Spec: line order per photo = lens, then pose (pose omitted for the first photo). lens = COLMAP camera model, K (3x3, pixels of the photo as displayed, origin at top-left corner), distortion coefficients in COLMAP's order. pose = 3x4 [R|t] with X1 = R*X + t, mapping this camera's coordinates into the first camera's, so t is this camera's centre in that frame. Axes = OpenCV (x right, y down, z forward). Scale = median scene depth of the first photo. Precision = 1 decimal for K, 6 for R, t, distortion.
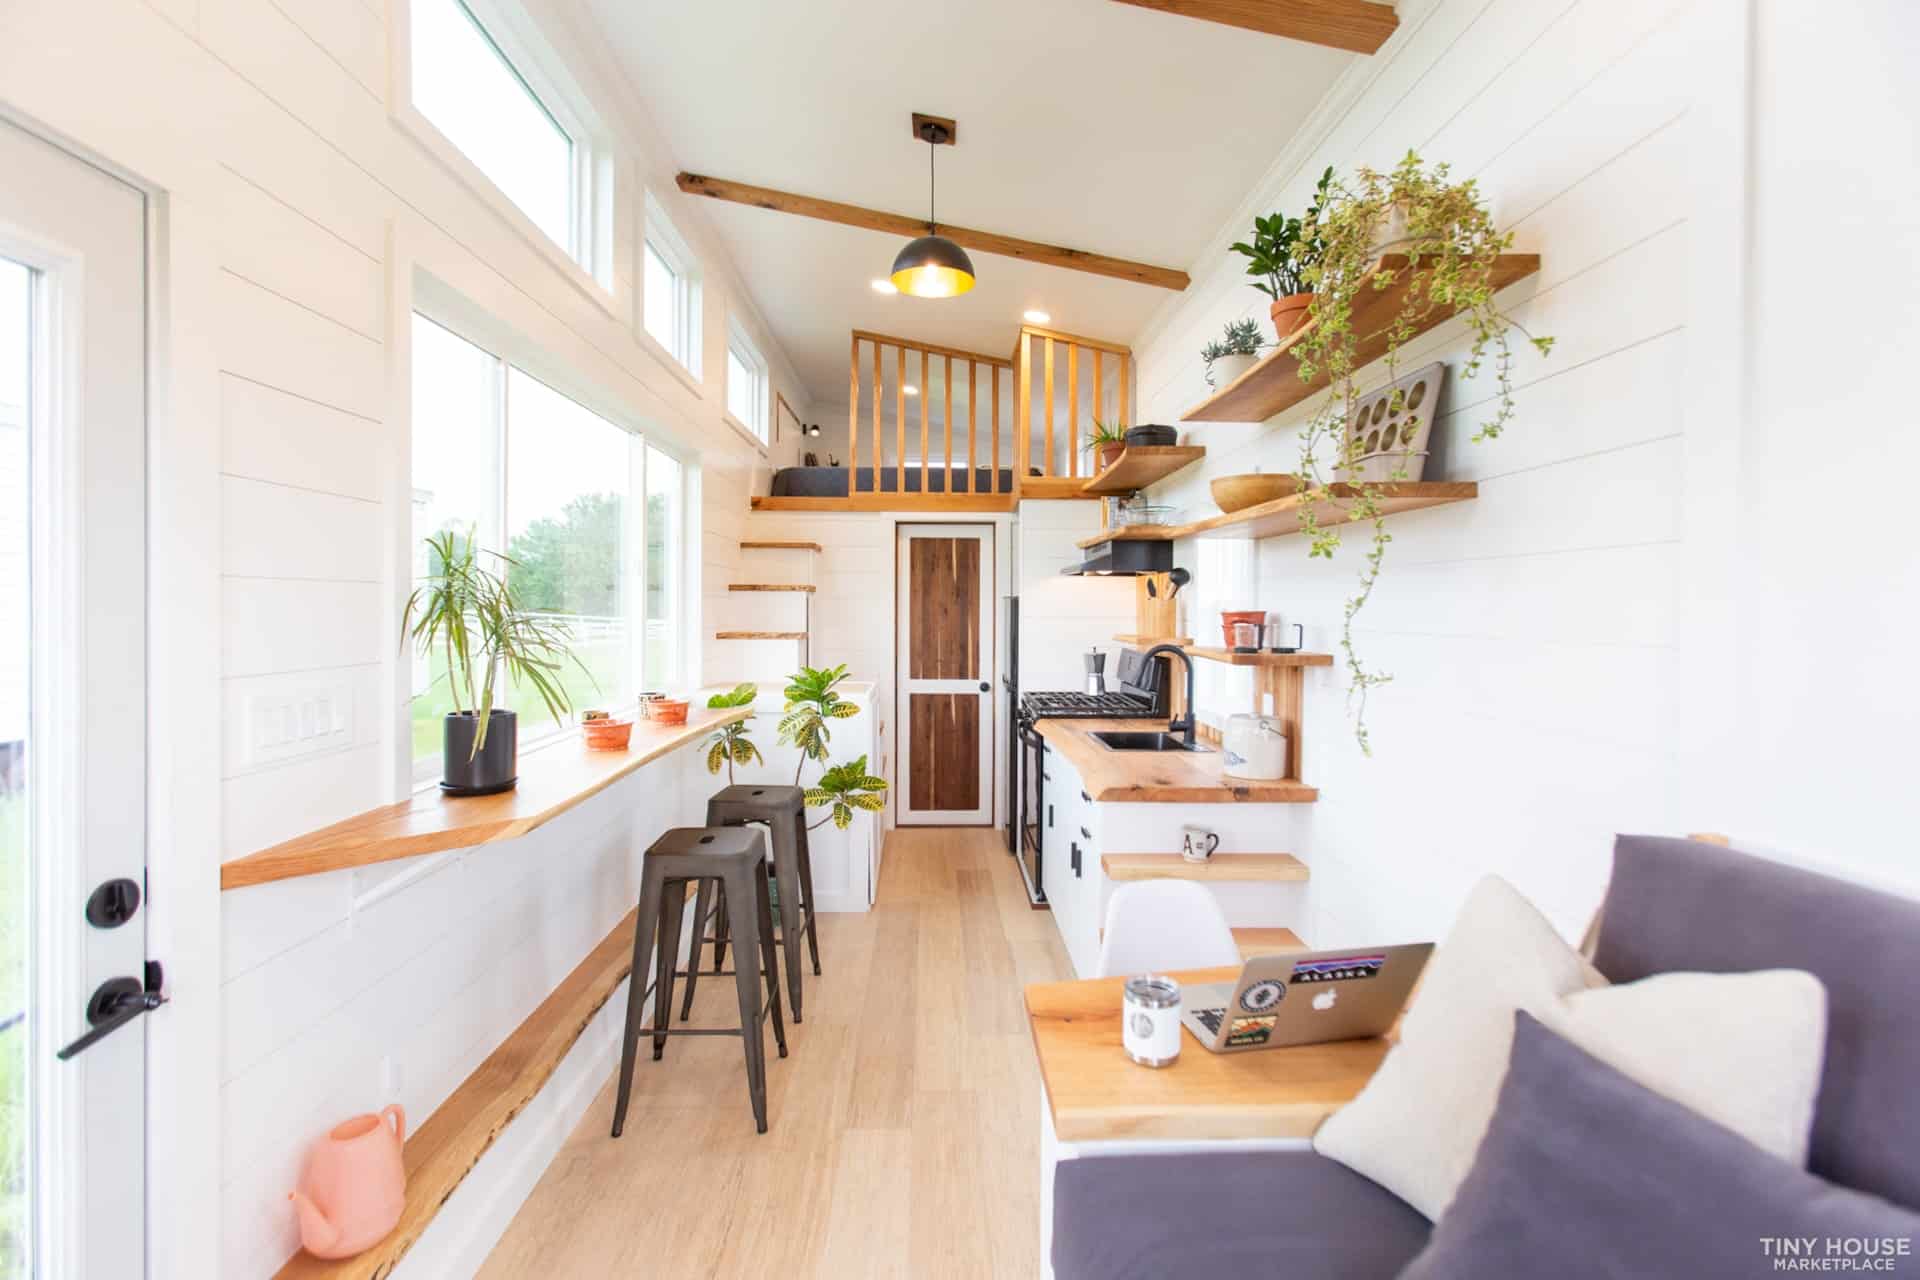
lens RADIAL K [[883.2, 0, 953.7], [0, 883.2, 616.3], [0, 0, 1]] dist [-0.000805, 0.000073]
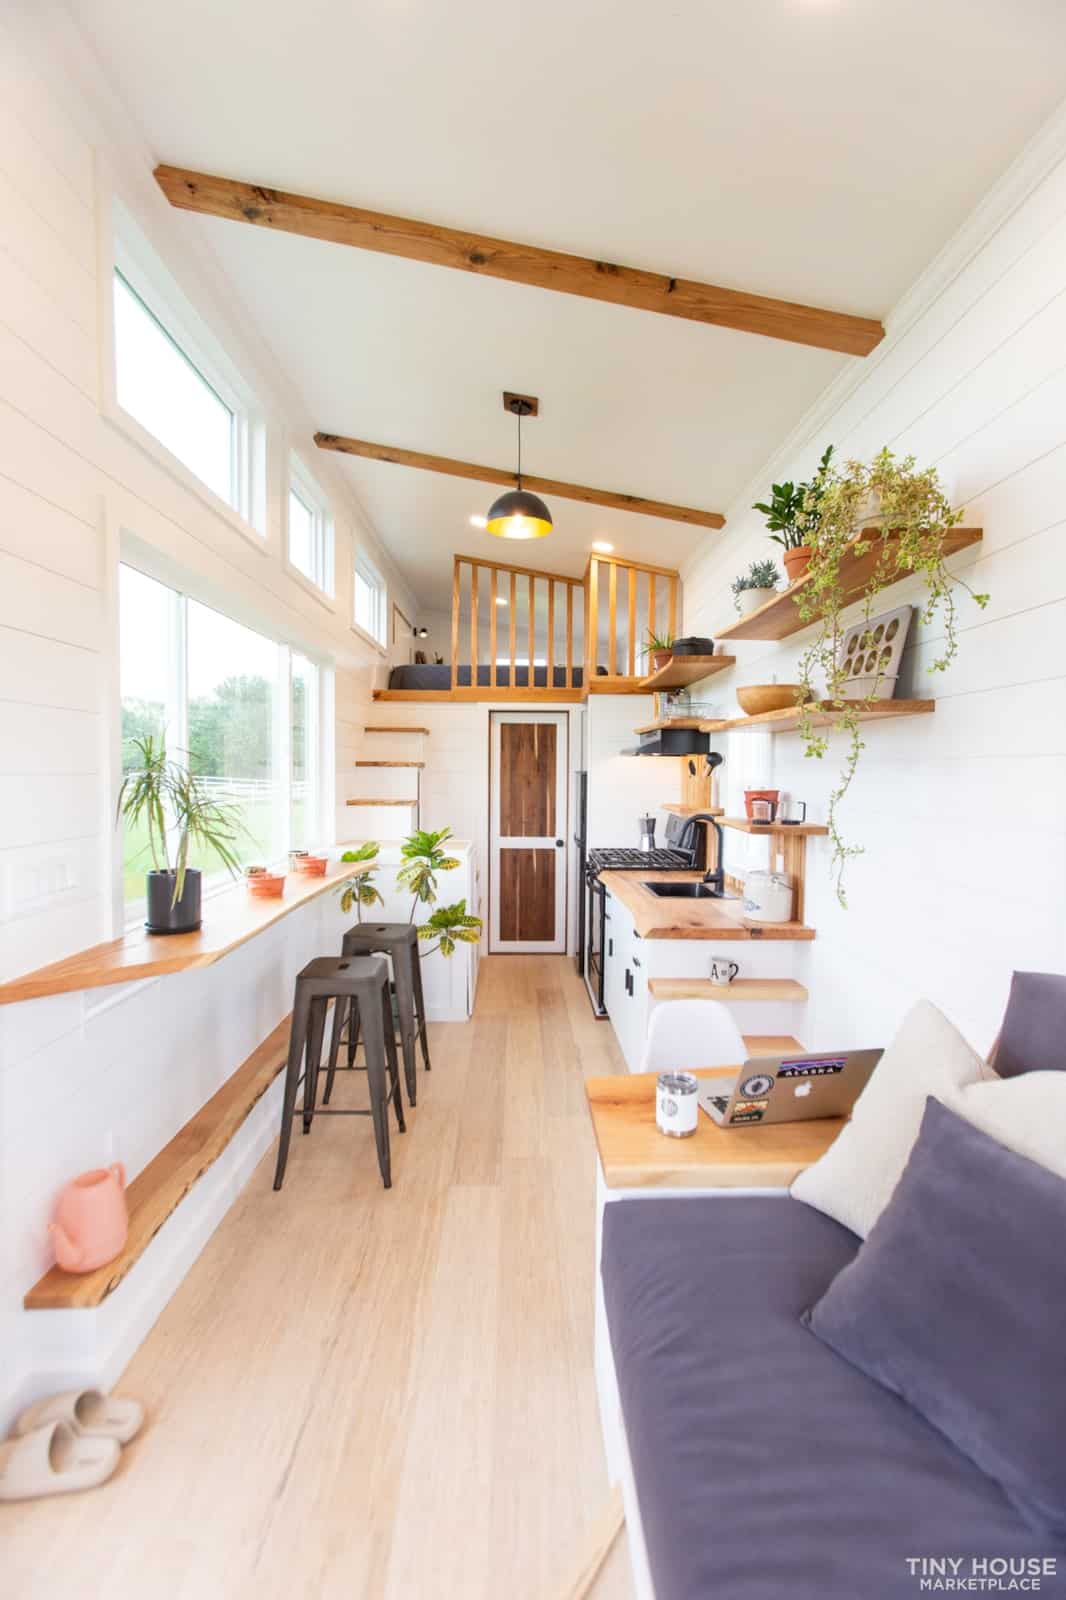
lens RADIAL K [[727.2, 0, 533.0], [0, 727.2, 800.0], [0, 0, 1]] dist [-0.002647, -0.000267]
pose [[0.999984, 0.003922, -0.004089, 0.001489], [-0.003801, 0.999568, 0.029139, -0.015934], [0.004201, -0.029123, 0.999567, -0.040169]]
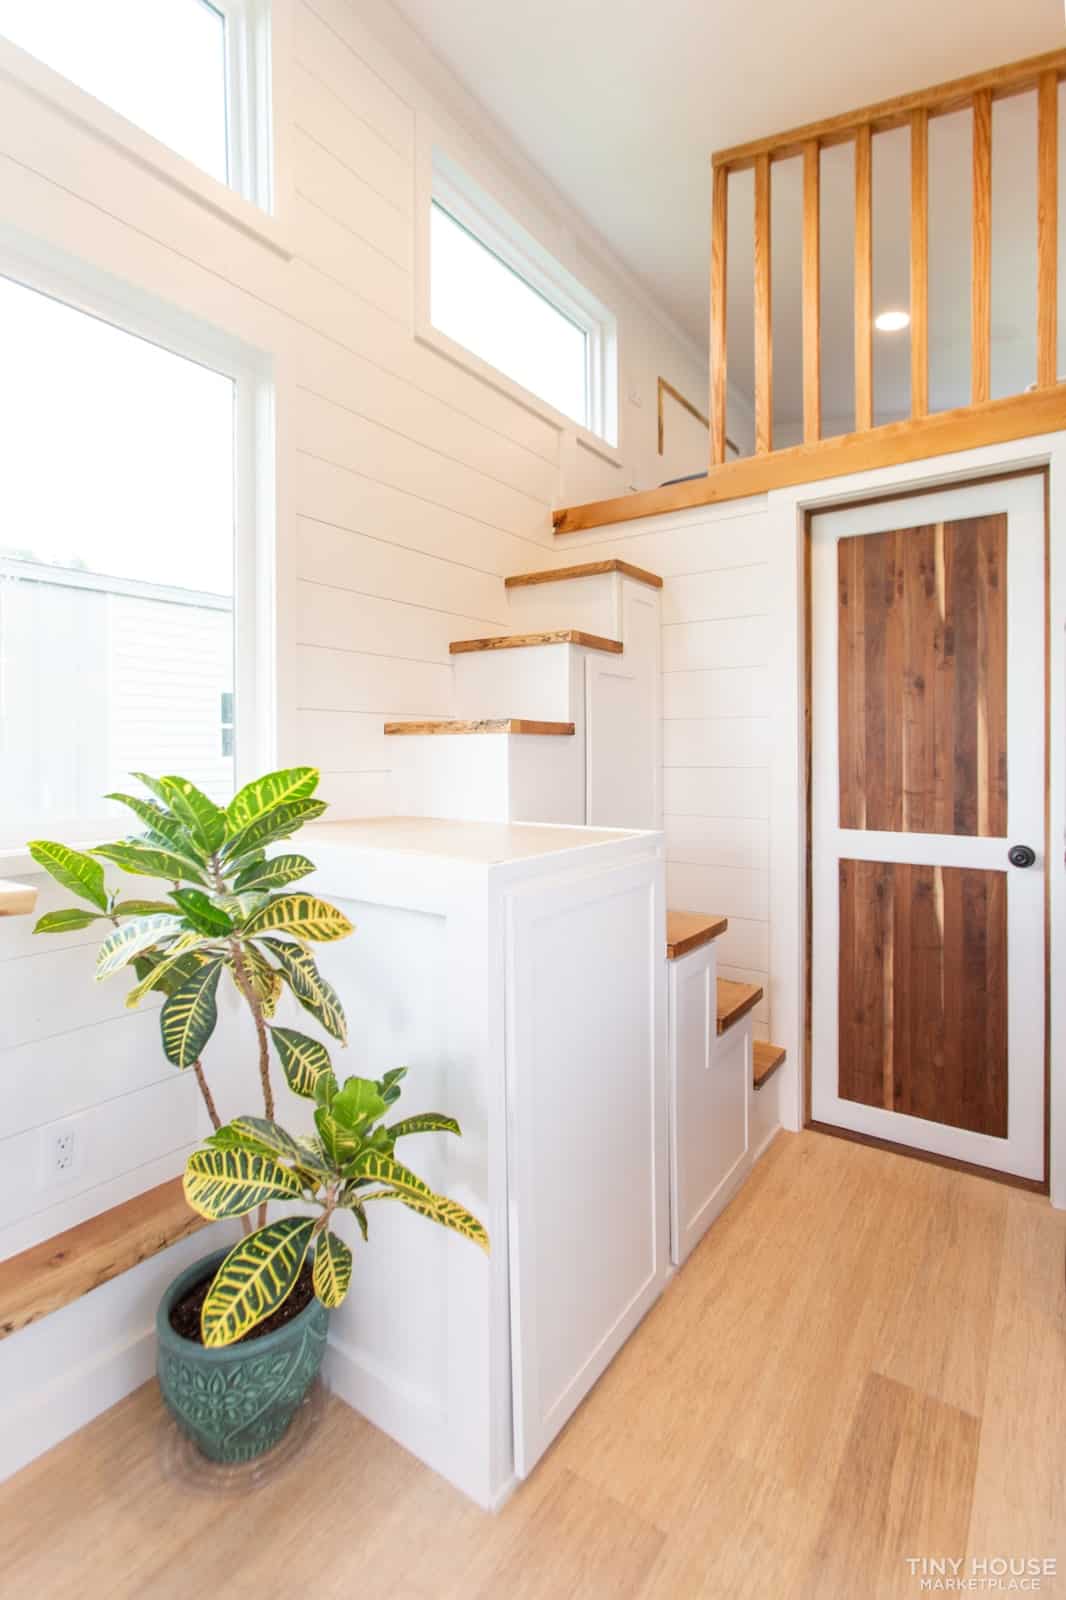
lens RADIAL K [[736.0, 0, 535.4], [0, 736.0, 755.3], [0, 0, 1]] dist [-0.000805, 0.000073]
pose [[0.795121, -0.003295, -0.606442, 0.094232], [-0.001604, 0.999970, -0.007536, 0.049993], [0.606449, 0.006964, 0.795092, 0.841429]]
